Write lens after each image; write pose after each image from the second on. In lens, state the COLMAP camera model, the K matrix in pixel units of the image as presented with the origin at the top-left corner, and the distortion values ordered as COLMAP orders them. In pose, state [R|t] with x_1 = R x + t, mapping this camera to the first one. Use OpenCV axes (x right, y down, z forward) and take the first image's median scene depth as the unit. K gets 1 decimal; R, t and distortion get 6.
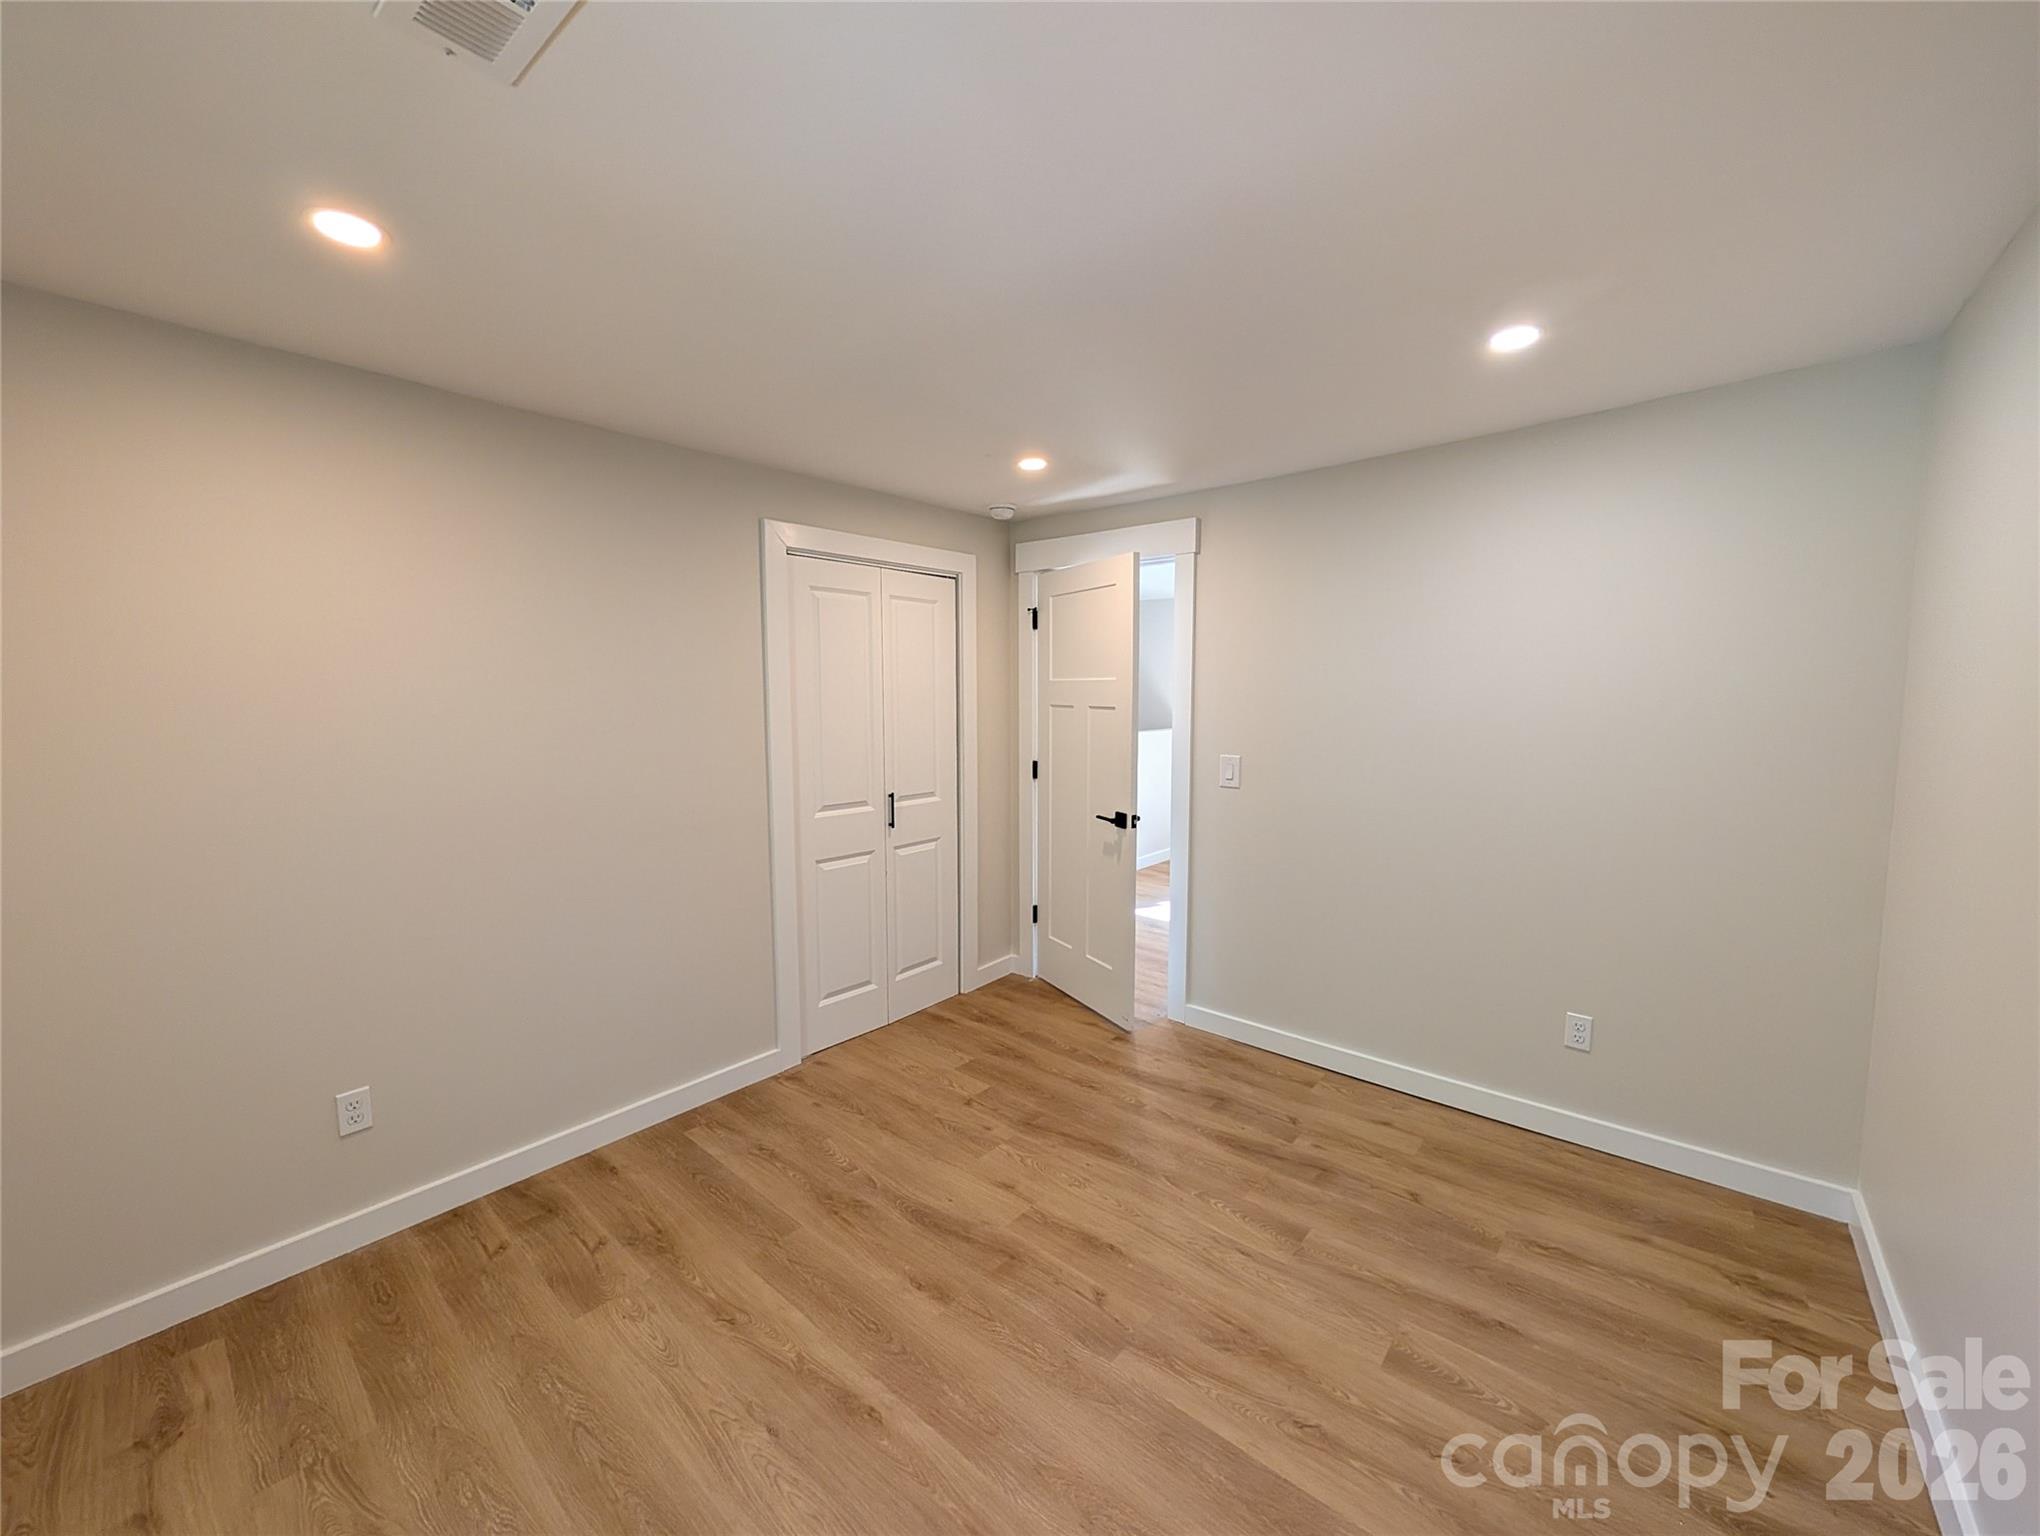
lens RADIAL K [[787.2, 0, 1022.5], [0, 787.2, 765.5], [0, 0, 1]] dist [-0.001856, 0.001674]
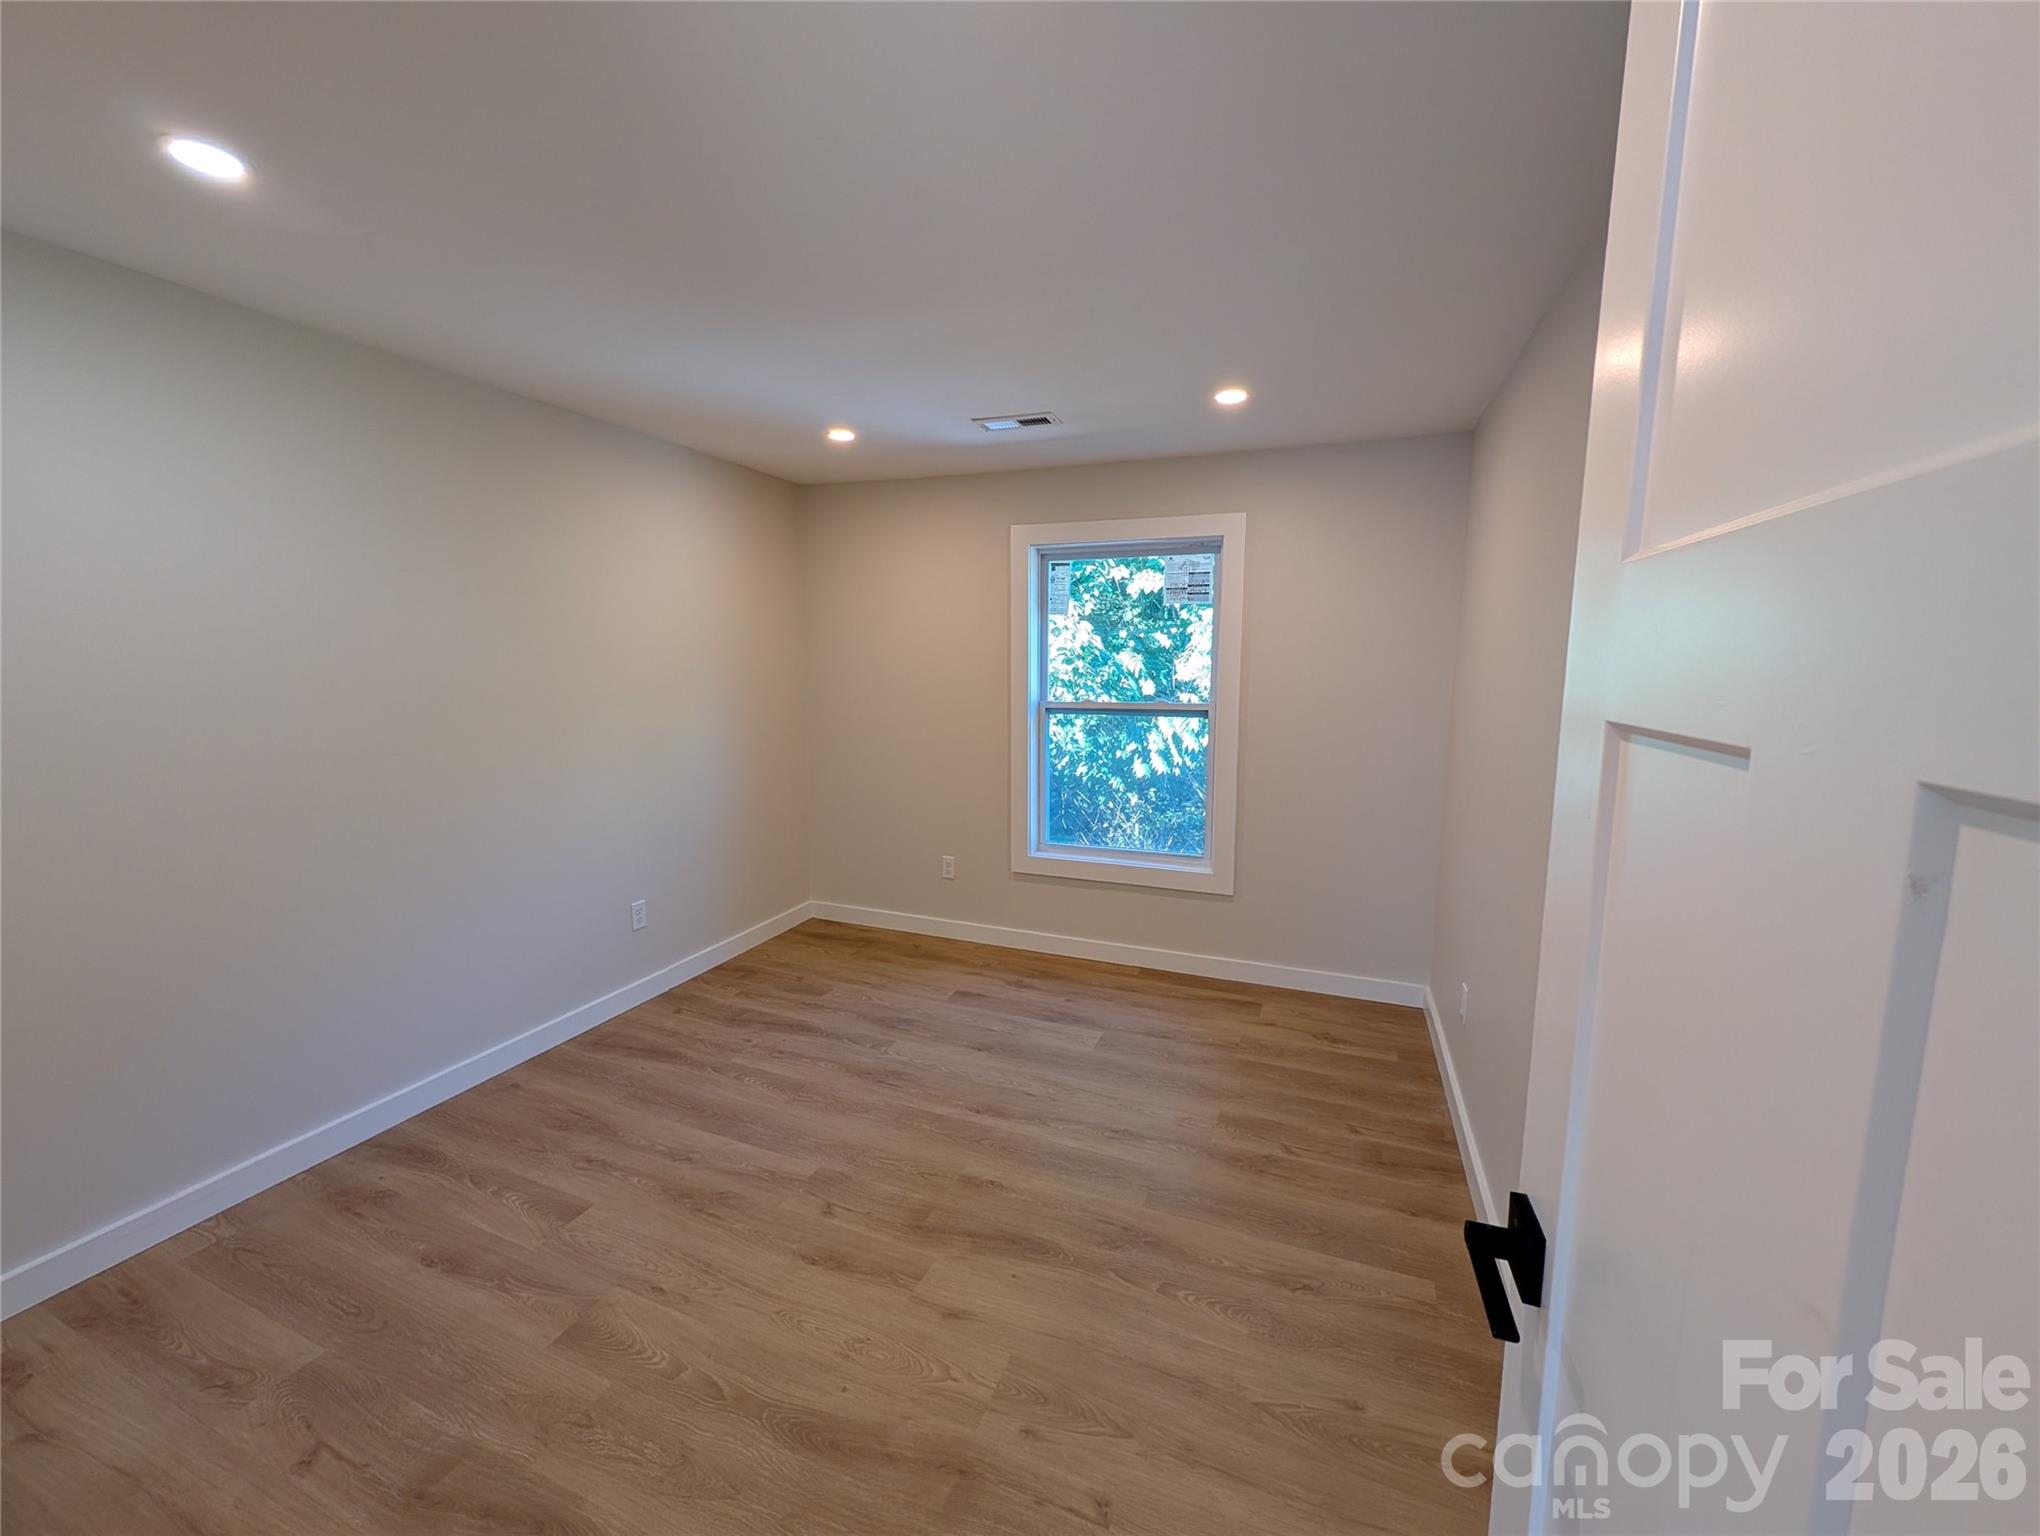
lens RADIAL K [[787.2, 0, 1022.5], [0, 787.2, 765.5], [0, 0, 1]] dist [-0.001856, 0.001674]
pose [[-0.947477, 0.047681, -0.316250, 0.148052], [-0.024533, 0.975075, 0.220513, -0.159167], [0.318882, 0.216689, -0.922692, 1.834934]]
